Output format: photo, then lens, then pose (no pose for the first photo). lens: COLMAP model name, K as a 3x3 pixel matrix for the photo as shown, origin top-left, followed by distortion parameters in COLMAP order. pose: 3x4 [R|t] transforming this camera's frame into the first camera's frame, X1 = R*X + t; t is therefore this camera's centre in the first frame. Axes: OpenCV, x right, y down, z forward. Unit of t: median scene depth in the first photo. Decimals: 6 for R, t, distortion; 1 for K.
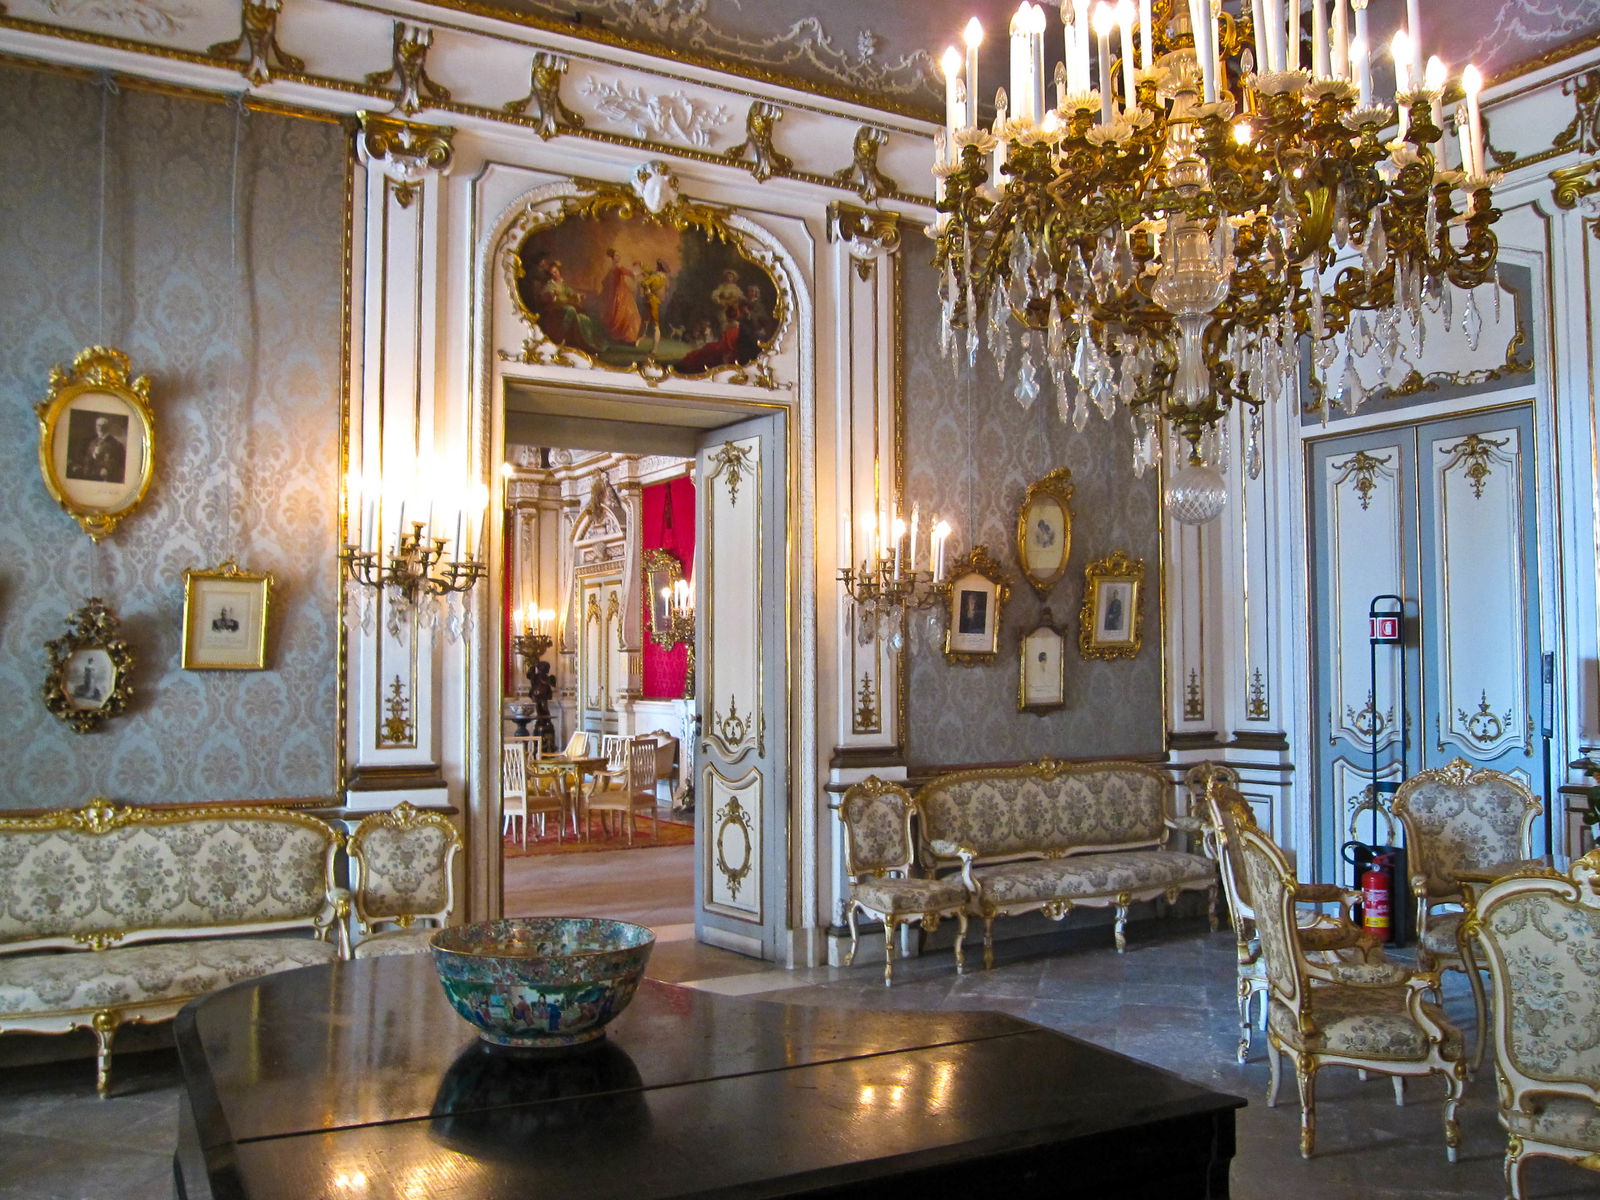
lens RADIAL K [[1426.8, 0, 800.0], [0, 1426.8, 600.0], [0, 0, 1]] dist [-0.070154, -0.003880]
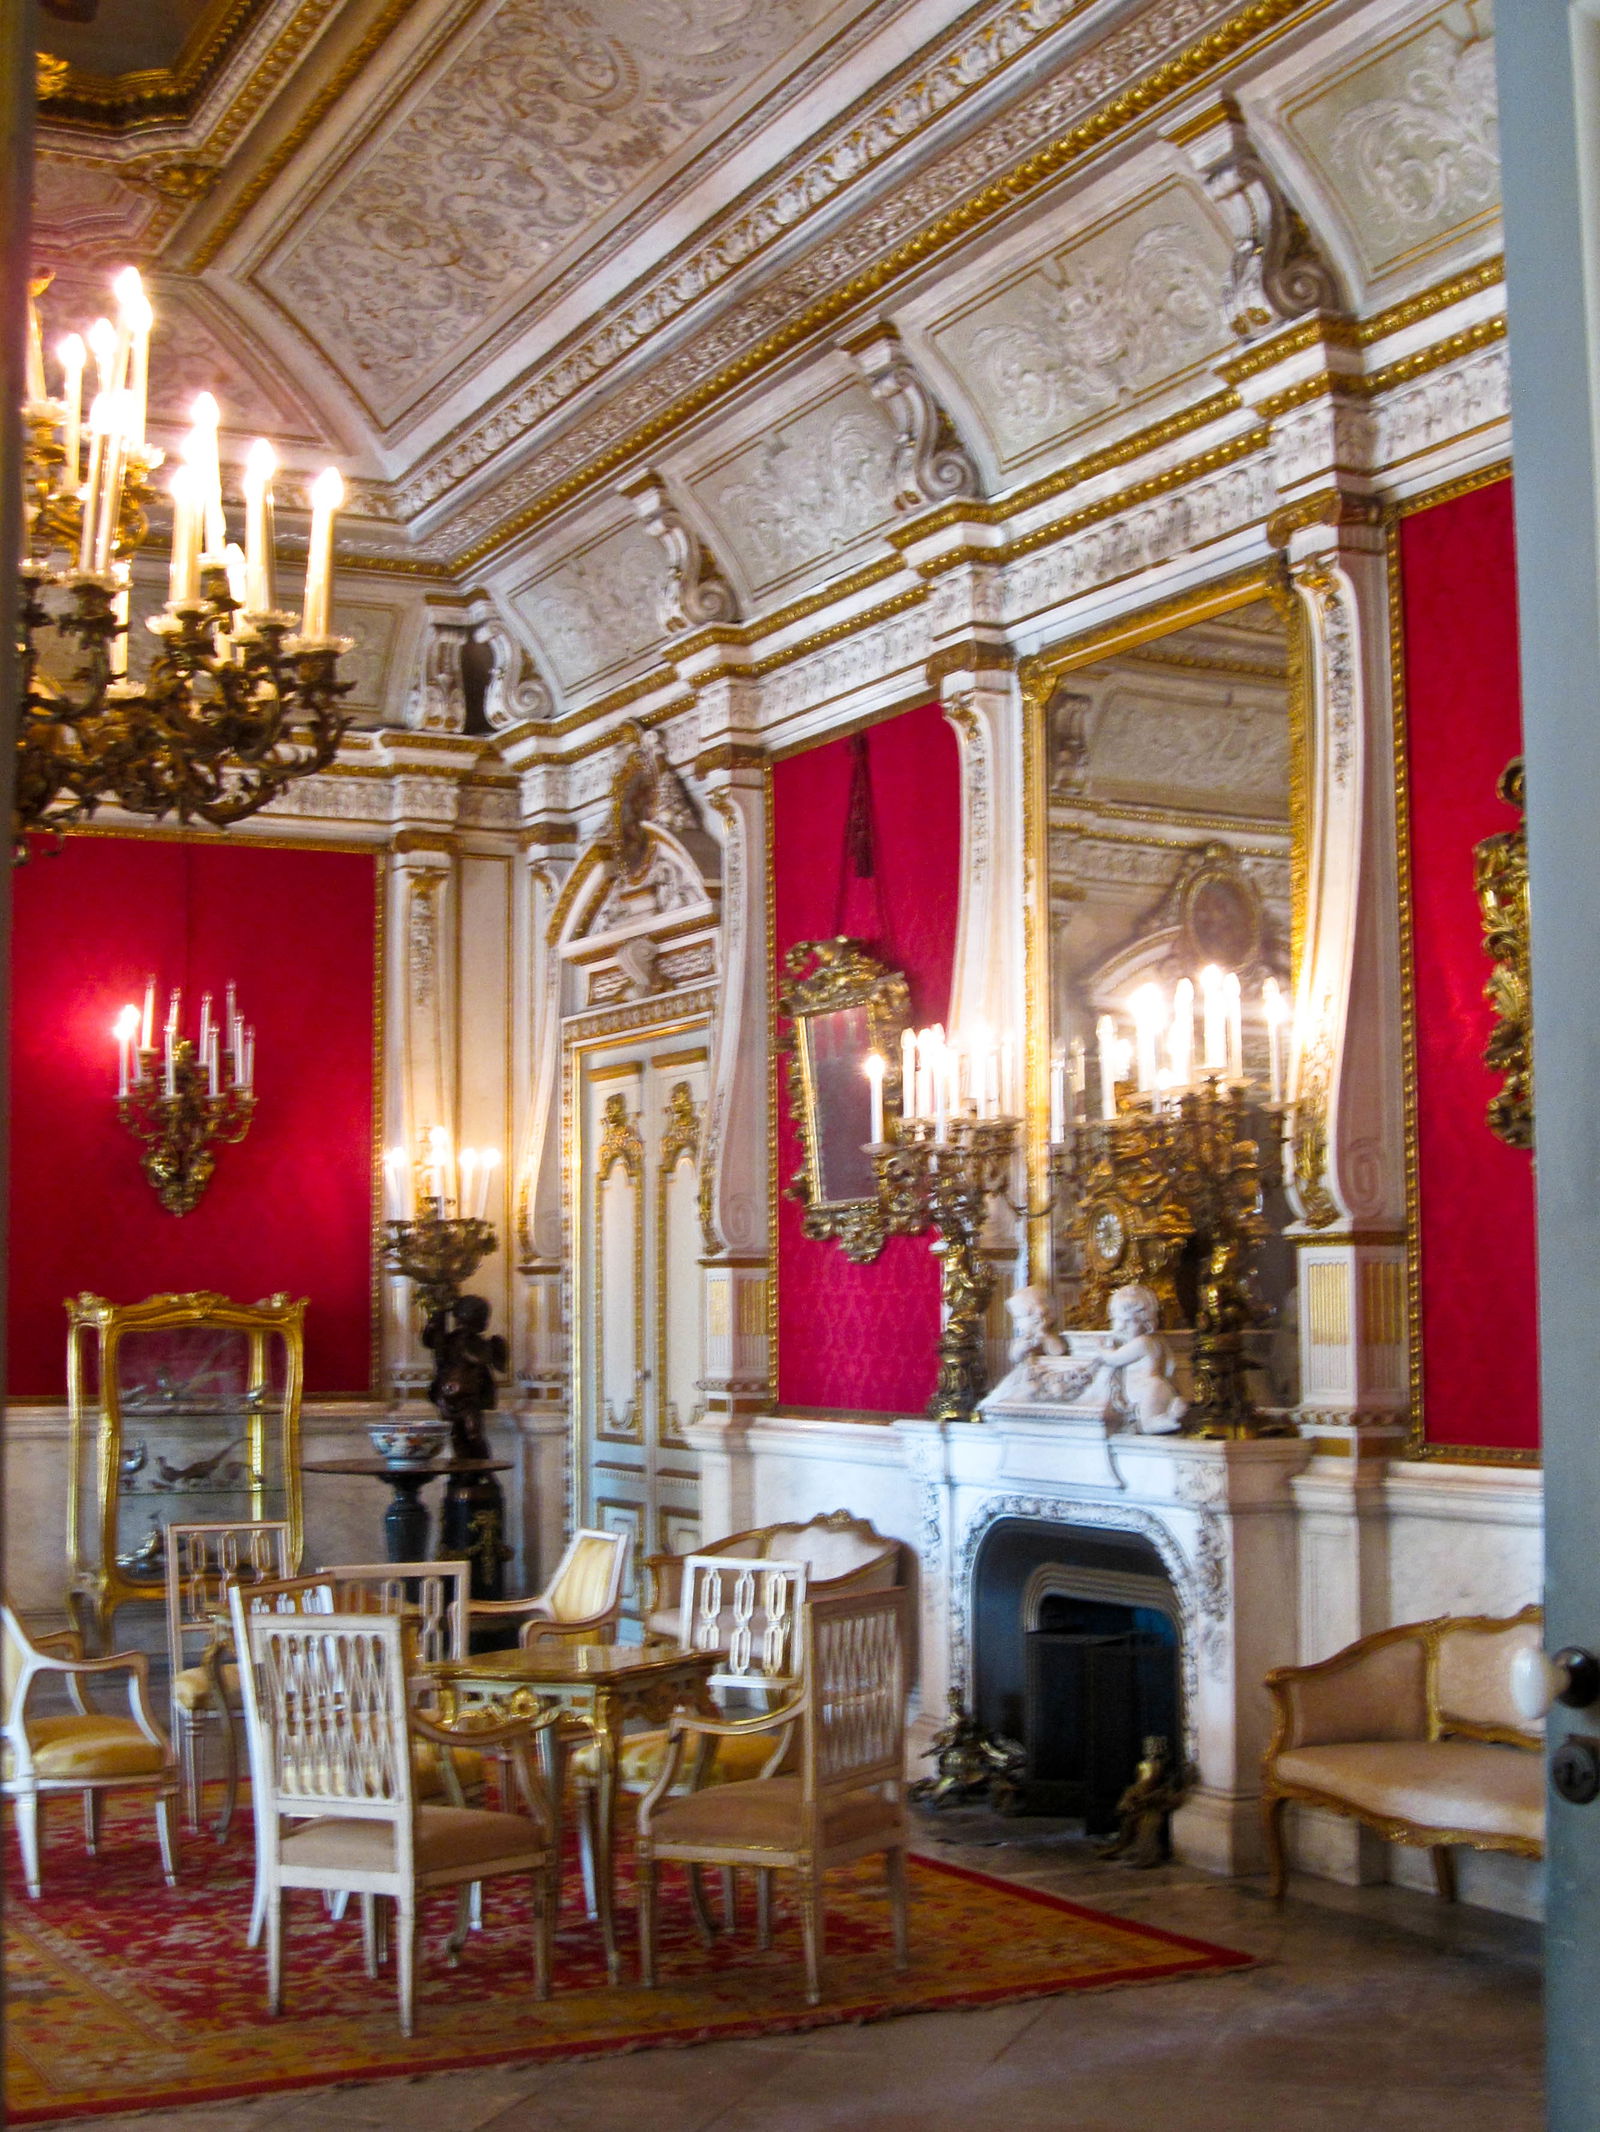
lens RADIAL K [[2809.1, 0, 800.0], [0, 2809.1, 1066.0], [0, 0, 1]] dist [-0.122821, -0.019273]
pose [[0.998260, -0.006413, -0.058612, -0.068497], [0.004100, 0.999211, -0.039508, 0.016585], [0.058819, 0.039199, 0.997499, 0.369356]]
